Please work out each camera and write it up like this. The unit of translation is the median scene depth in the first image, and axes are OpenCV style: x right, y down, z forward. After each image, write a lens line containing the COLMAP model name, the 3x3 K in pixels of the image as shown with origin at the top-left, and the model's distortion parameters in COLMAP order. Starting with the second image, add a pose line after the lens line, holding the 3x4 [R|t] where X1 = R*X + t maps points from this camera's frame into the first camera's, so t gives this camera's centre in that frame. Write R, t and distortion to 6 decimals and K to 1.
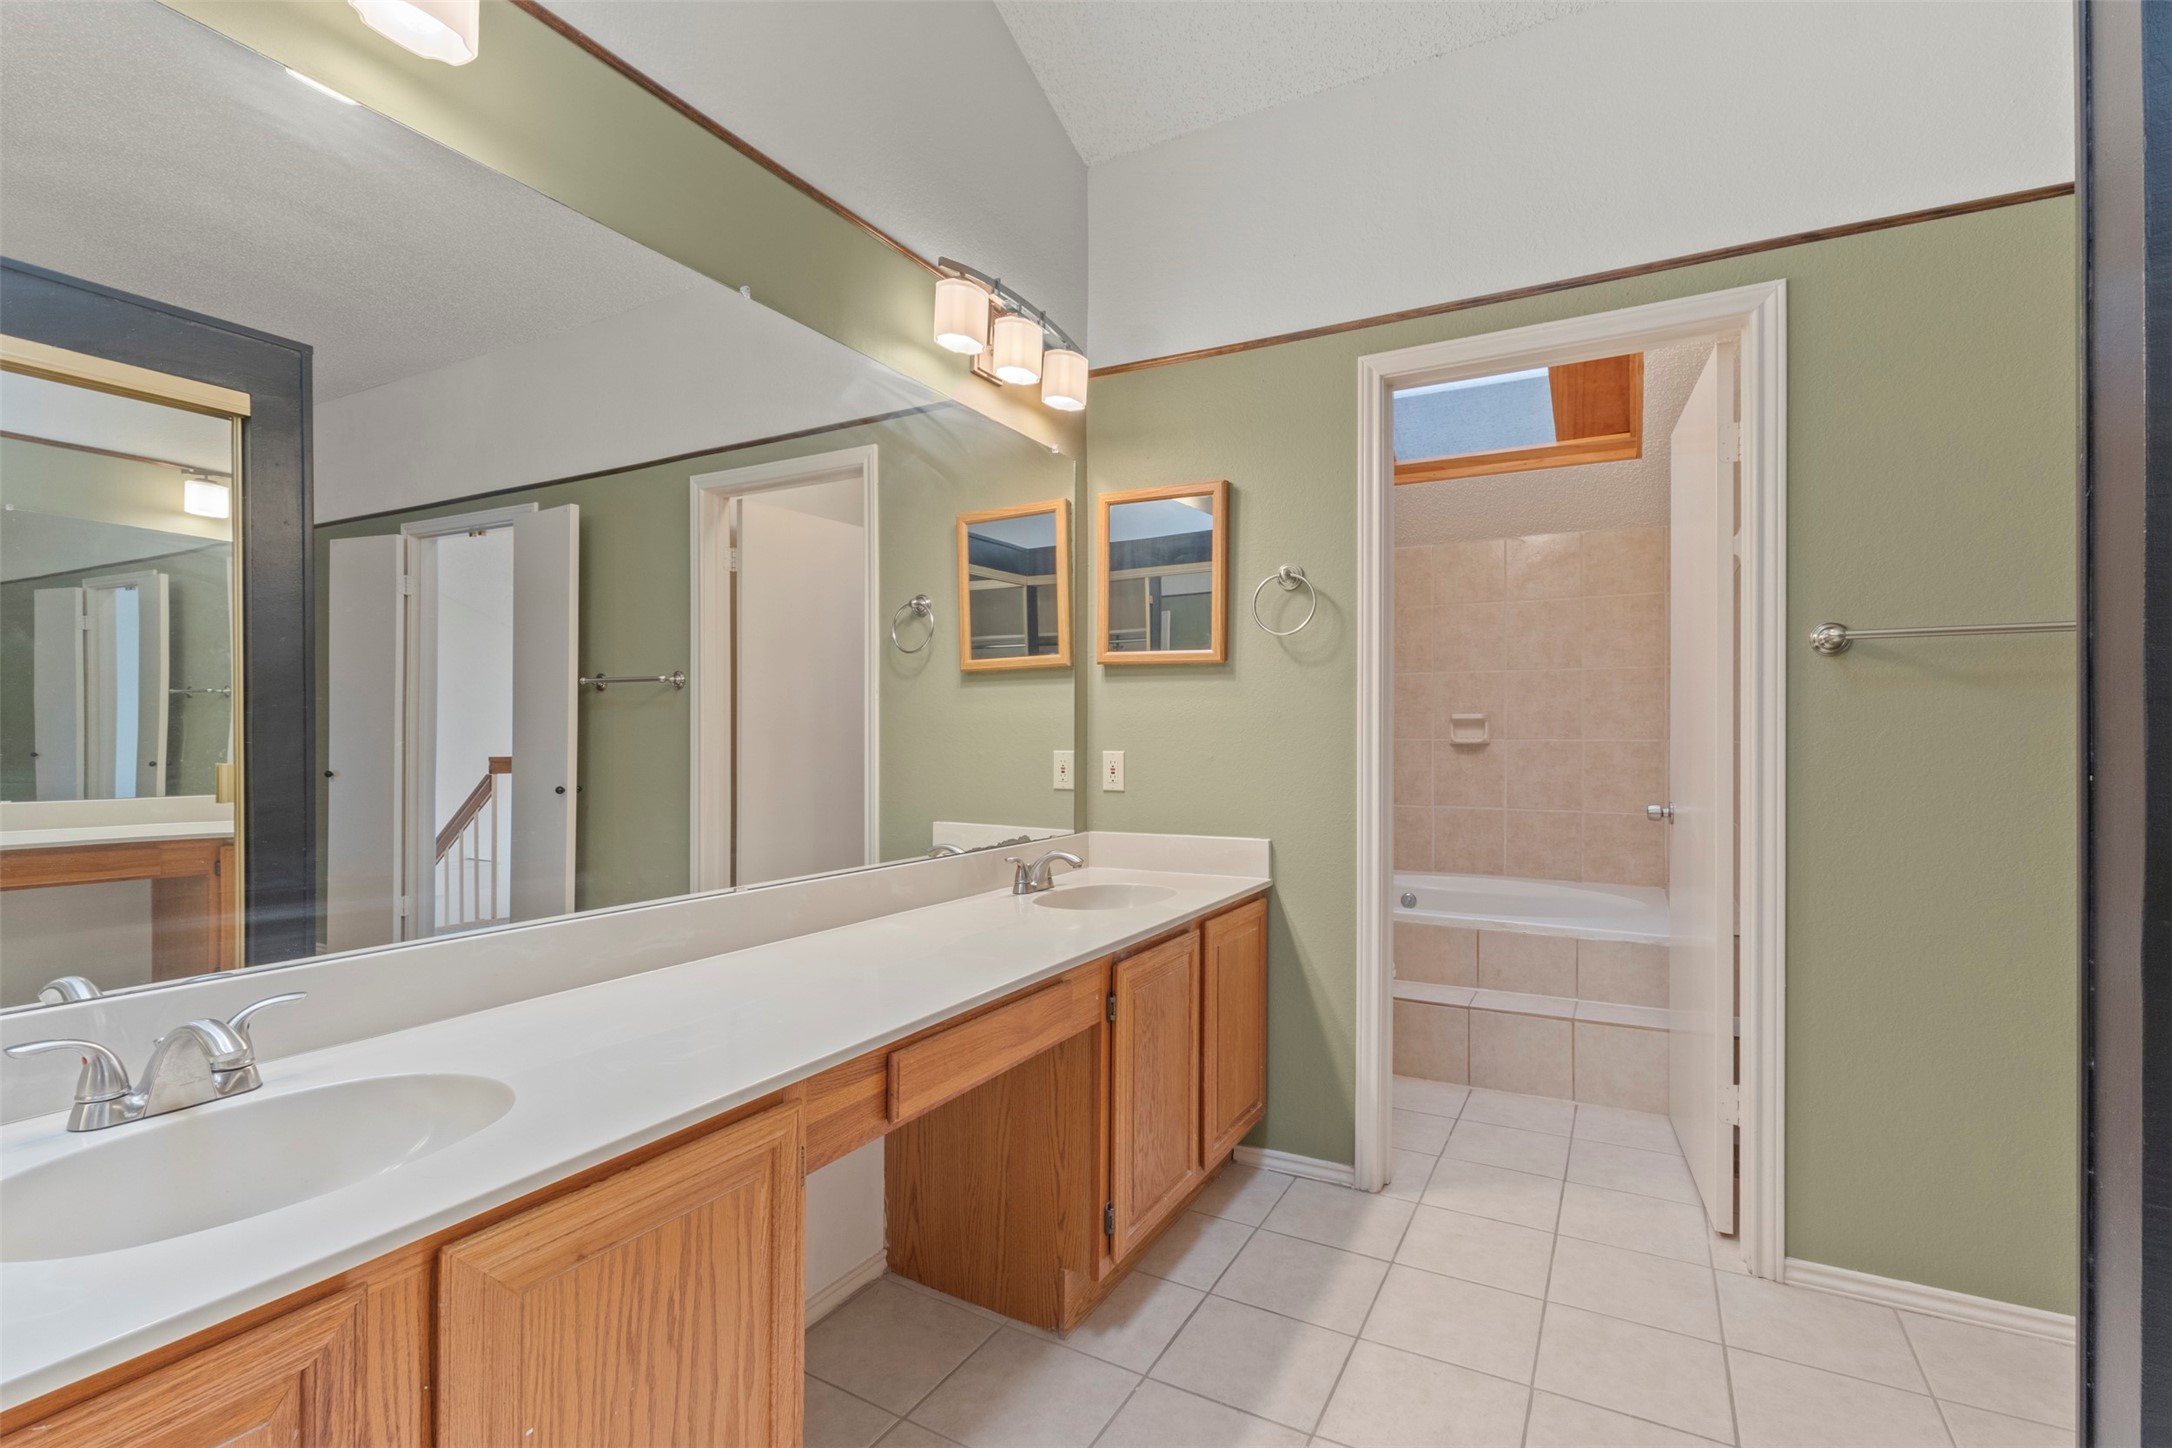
lens RADIAL K [[1010.3, 0, 1084.8], [0, 1010.3, 729.6], [0, 0, 1]] dist [0.001949, 0.001886]
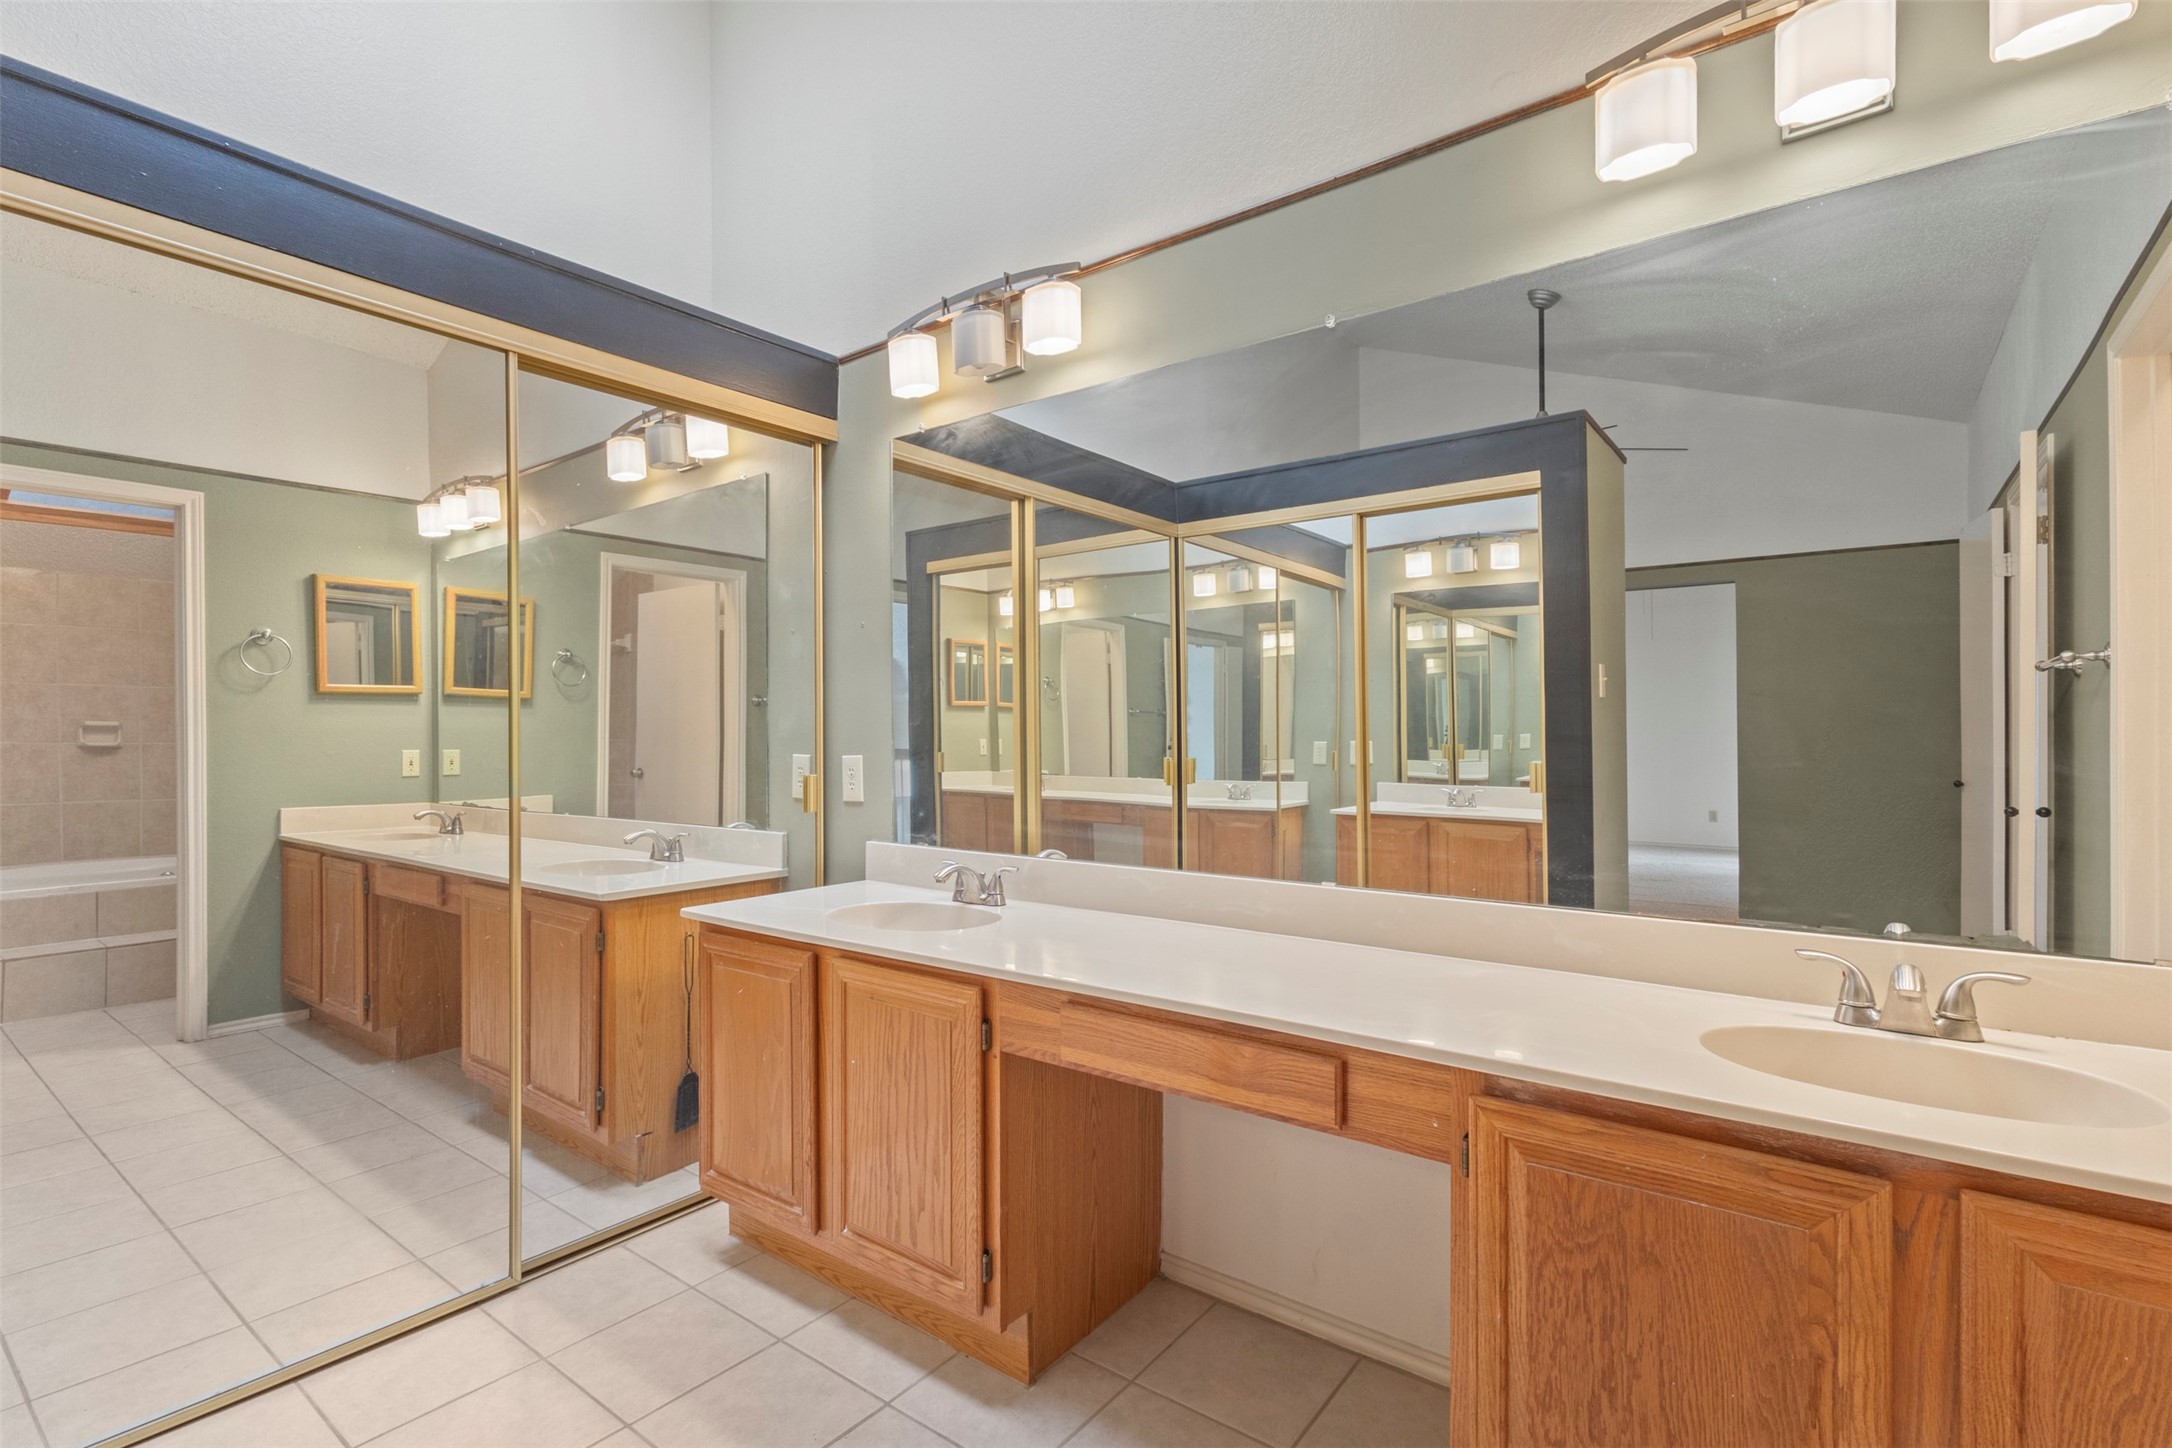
lens RADIAL K [[1010.3, 0, 1085.0], [0, 1010.3, 733.4], [0, 0, 1]] dist [0.001949, 0.001886]
pose [[0.149477, 0.002918, 0.988761, -1.345611], [0.000468, 0.999995, -0.003022, 0.001255], [-0.988765, 0.000915, 0.149475, -0.200448]]
